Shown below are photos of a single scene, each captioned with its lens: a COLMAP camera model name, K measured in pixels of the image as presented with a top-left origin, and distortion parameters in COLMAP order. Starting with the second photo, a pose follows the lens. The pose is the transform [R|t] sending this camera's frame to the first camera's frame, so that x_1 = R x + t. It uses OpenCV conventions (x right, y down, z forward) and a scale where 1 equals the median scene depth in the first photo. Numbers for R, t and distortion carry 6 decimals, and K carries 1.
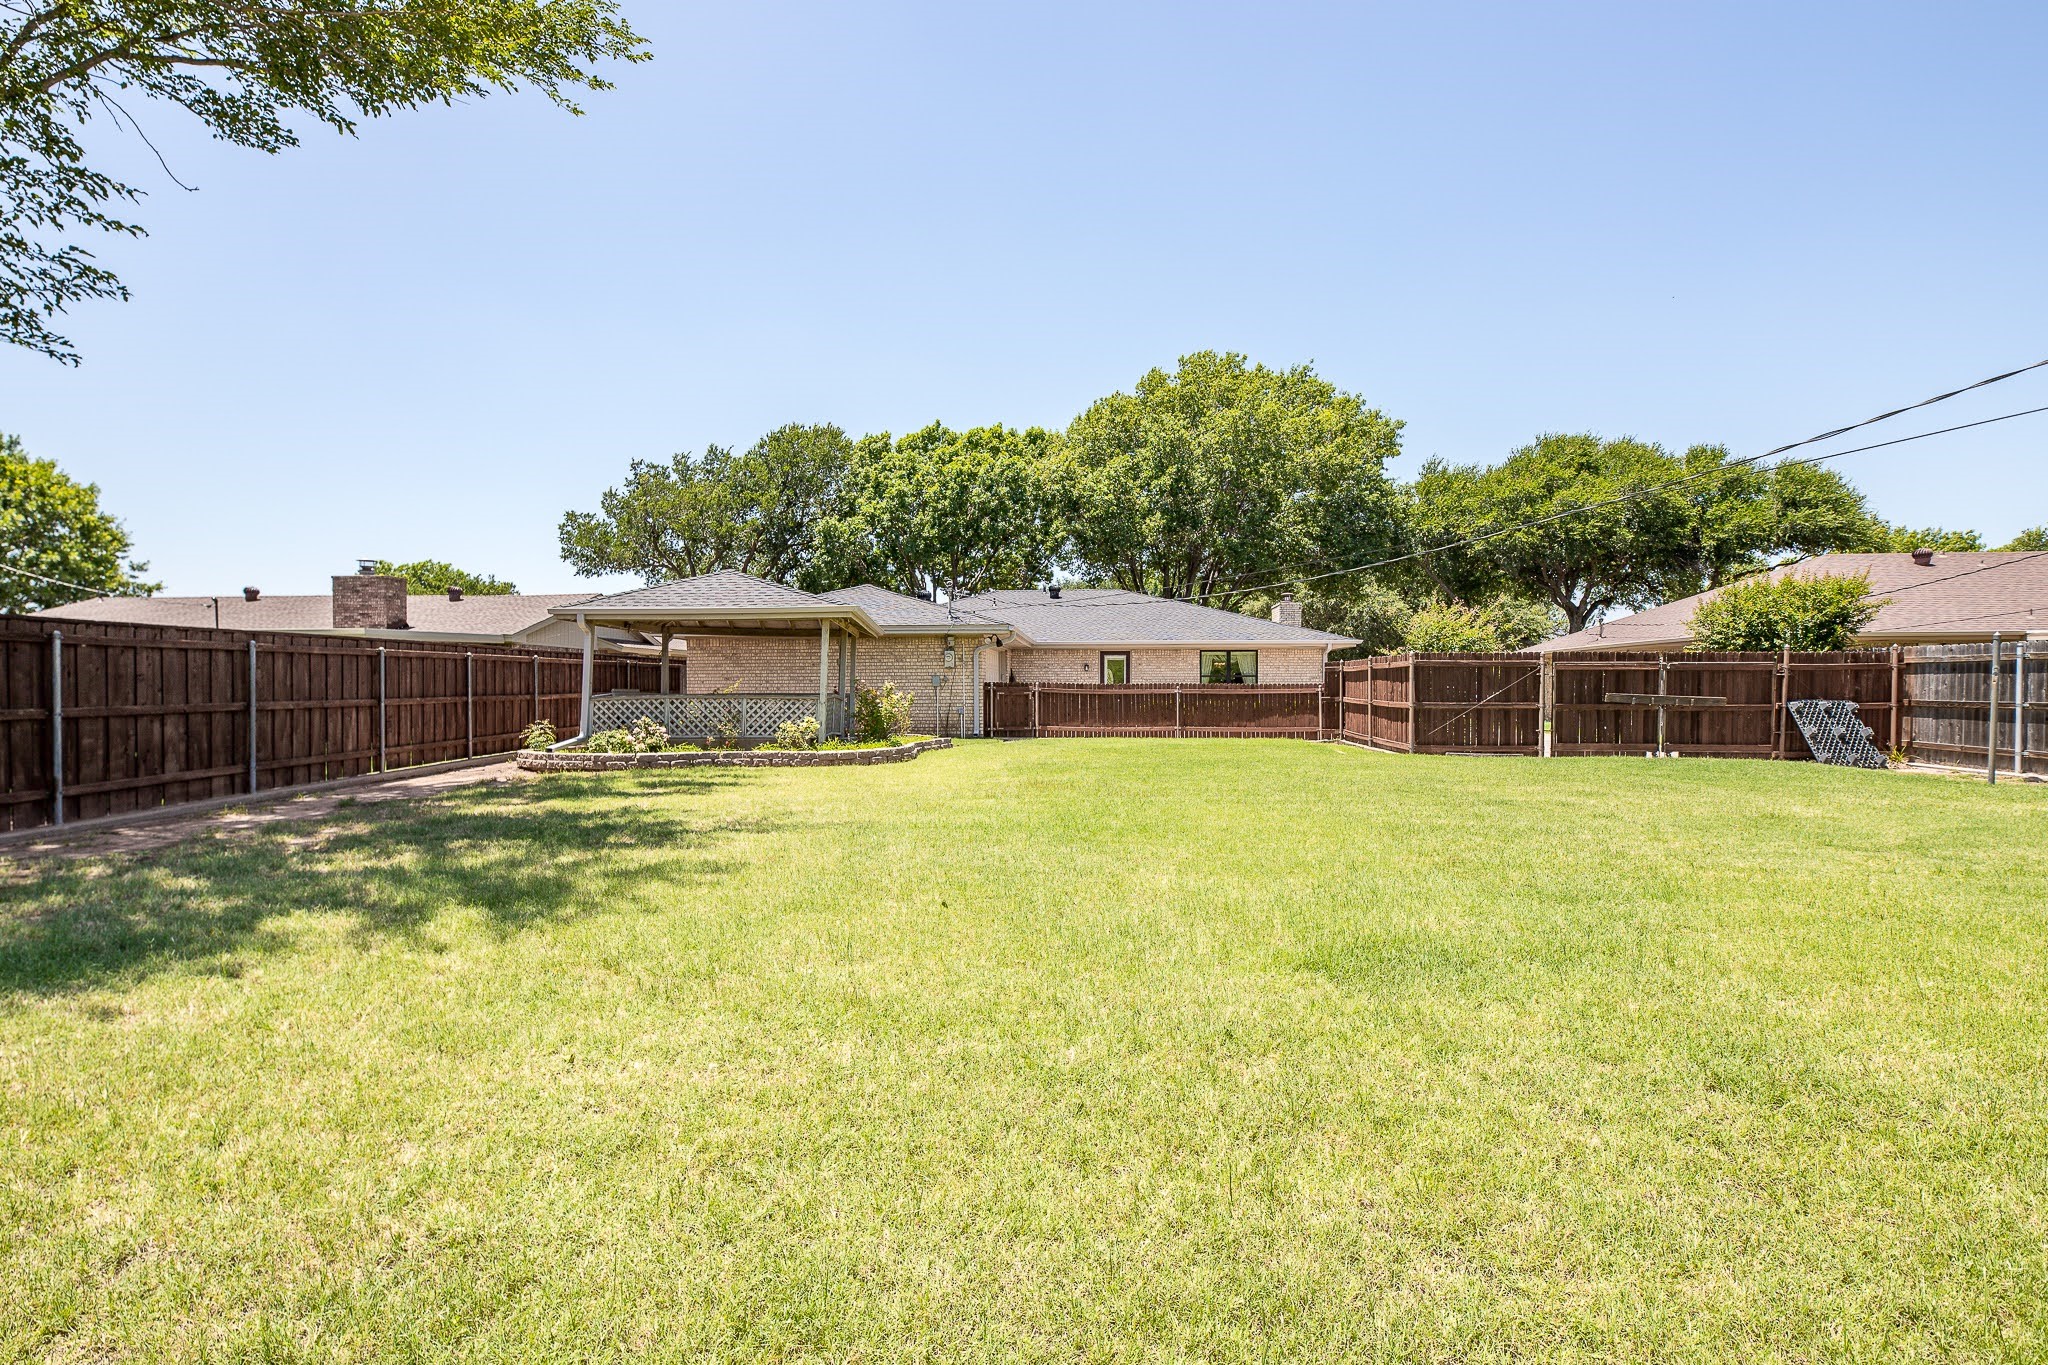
lens RADIAL K [[985.9, 0, 1001.1], [0, 985.9, 685.3], [0, 0, 1]] dist [0.002594, -0.000458]
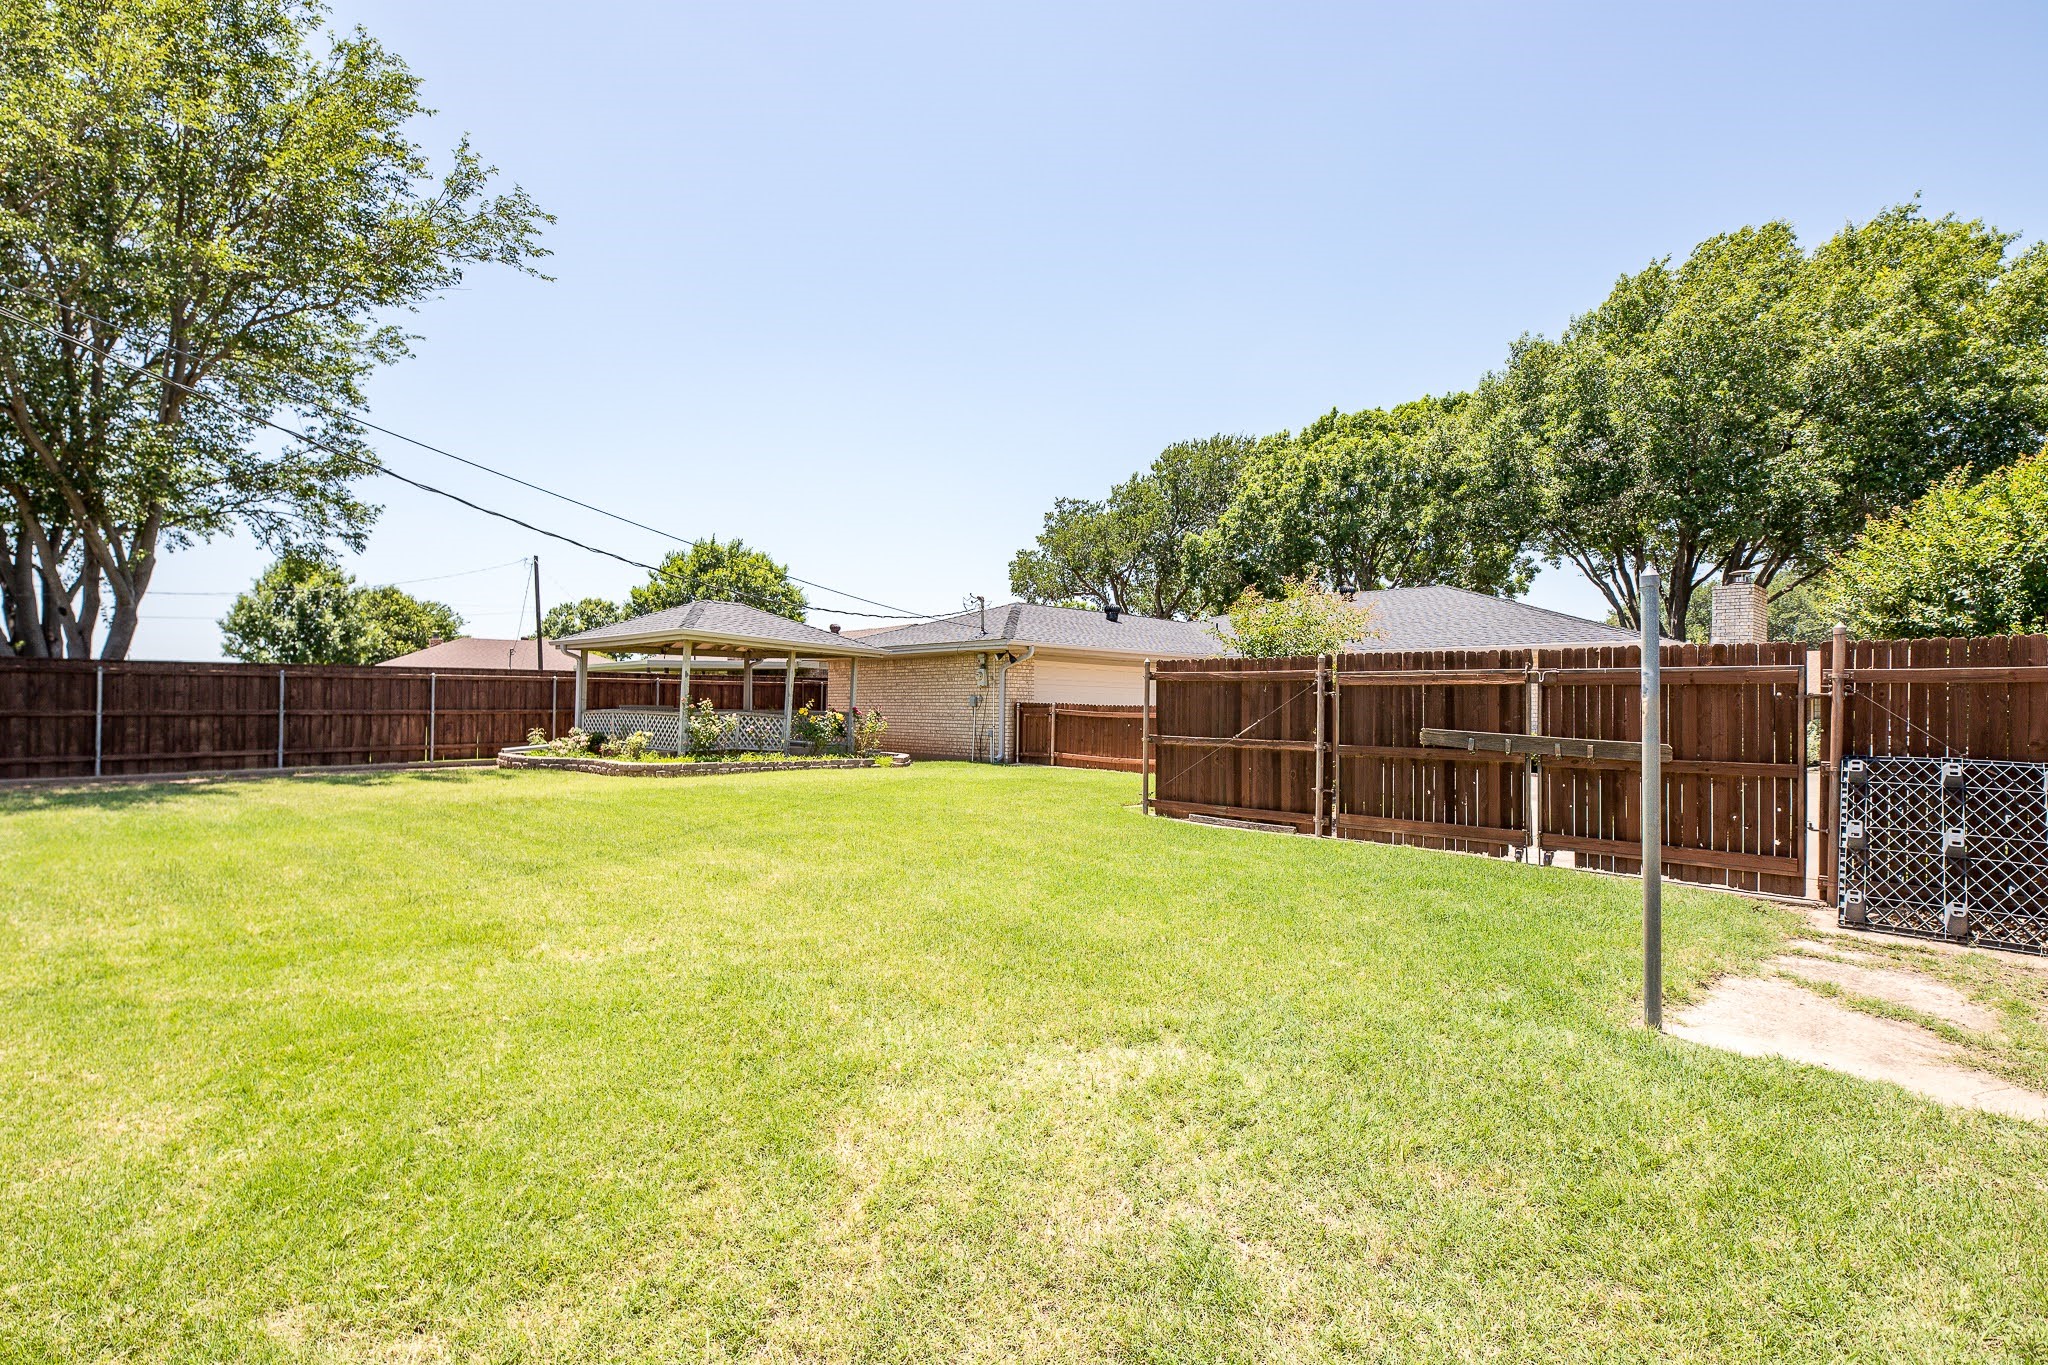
lens RADIAL K [[958.3, 0, 998.7], [0, 958.3, 691.0], [0, 0, 1]] dist [0.000534, 0.000287]
pose [[0.743124, -0.000810, -0.669154, 0.435251], [-0.010195, 0.999869, -0.012533, -0.001921], [0.669076, 0.016135, 0.743018, 0.250145]]
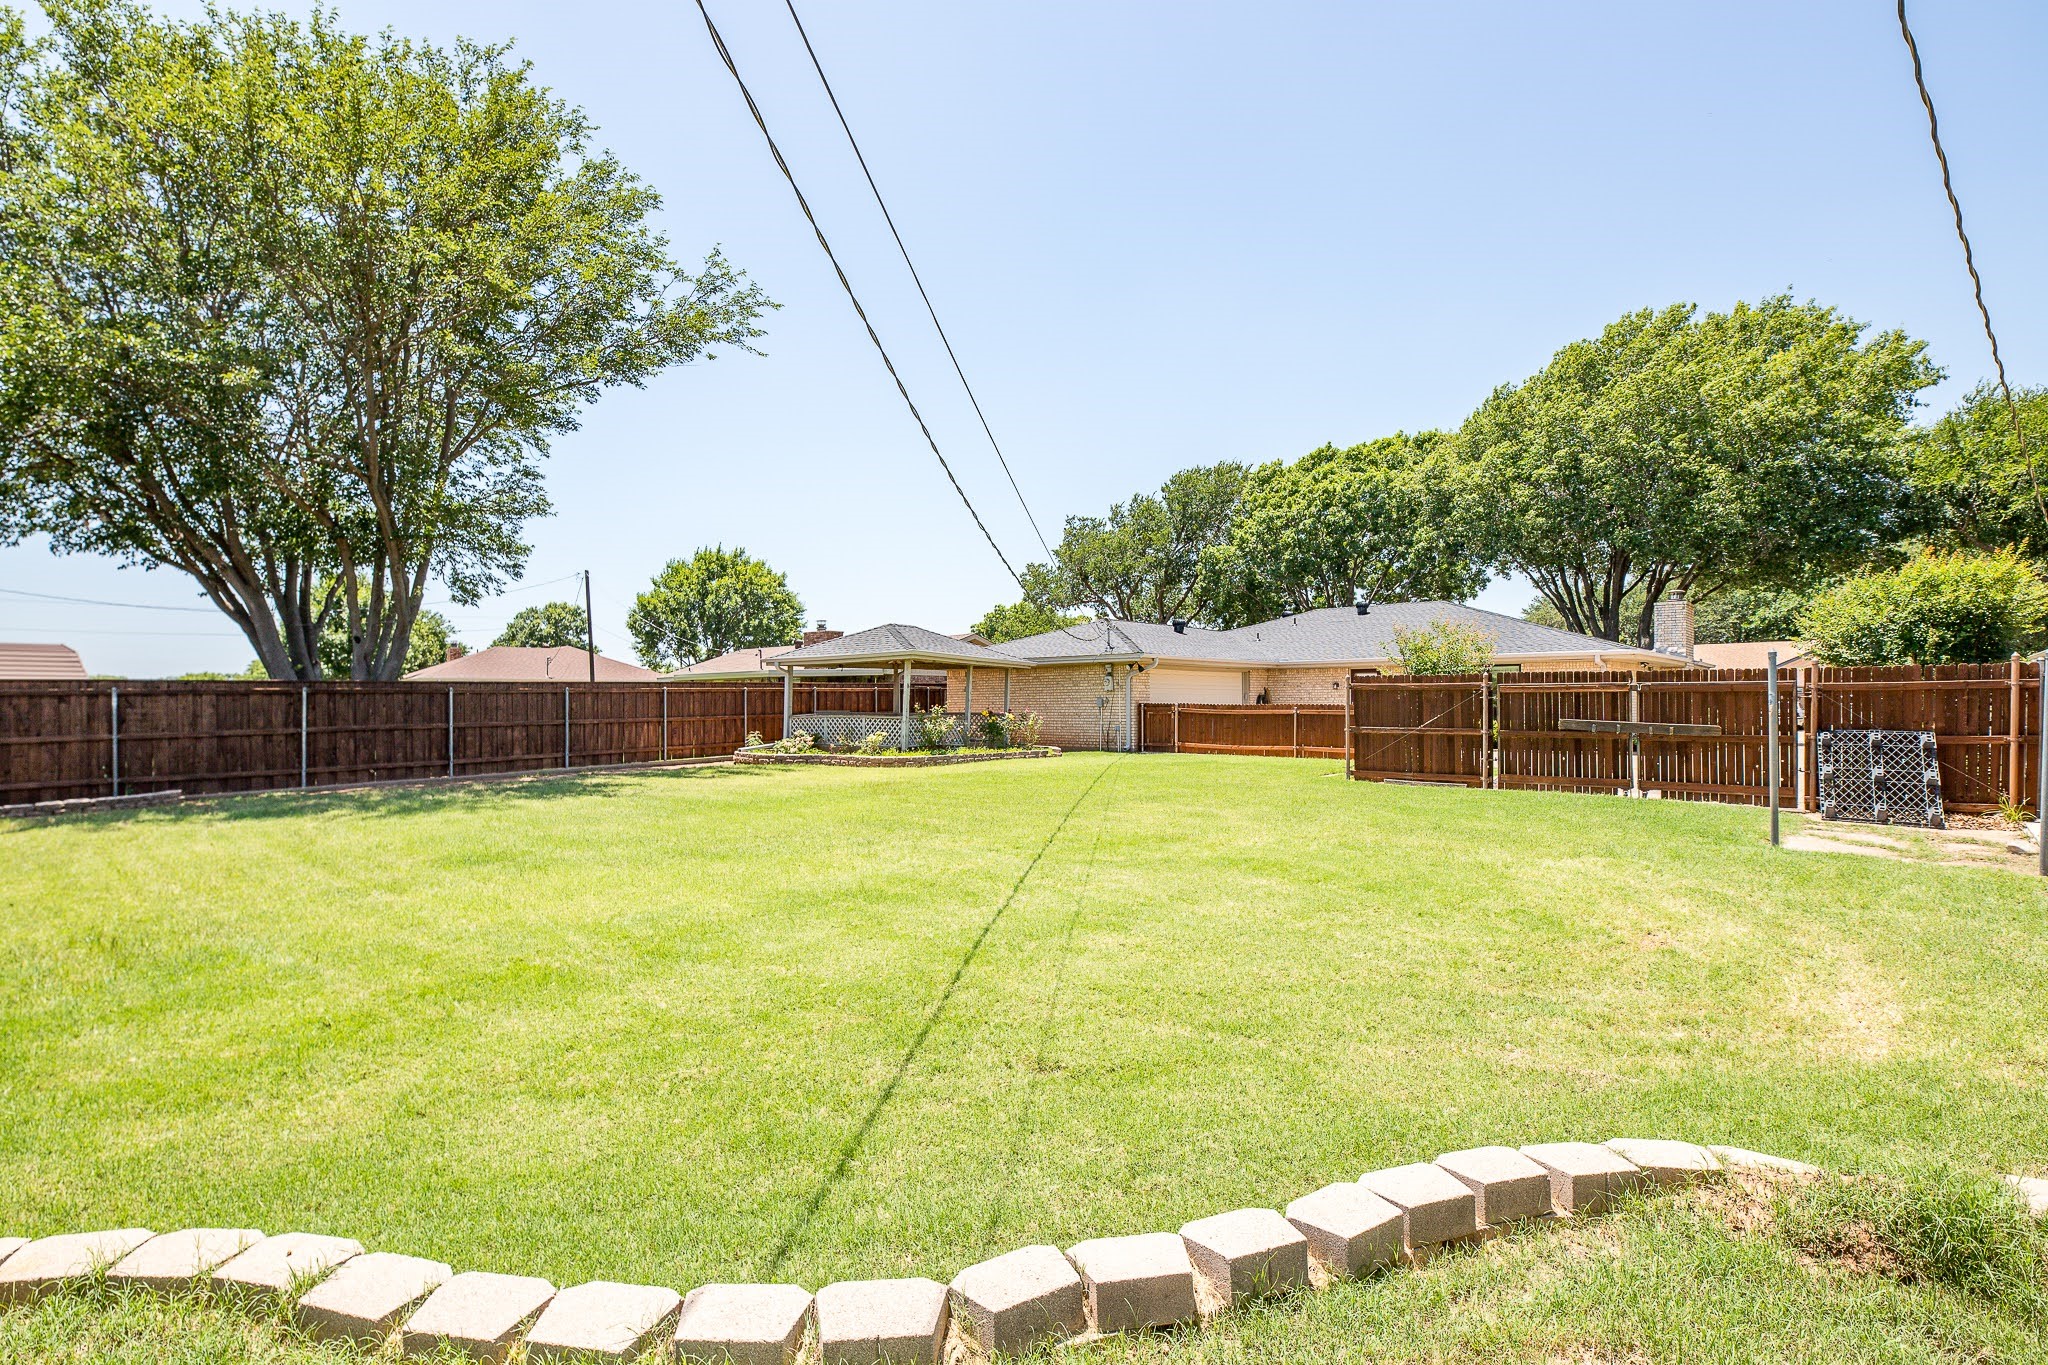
lens RADIAL K [[958.3, 0, 998.7], [0, 958.3, 691.0], [0, 0, 1]] dist [0.000534, 0.000287]
pose [[0.796684, -0.009766, -0.604318, 0.401434], [0.006365, 0.999950, -0.007769, -0.007314], [0.604363, 0.002342, 0.796706, 0.013930]]
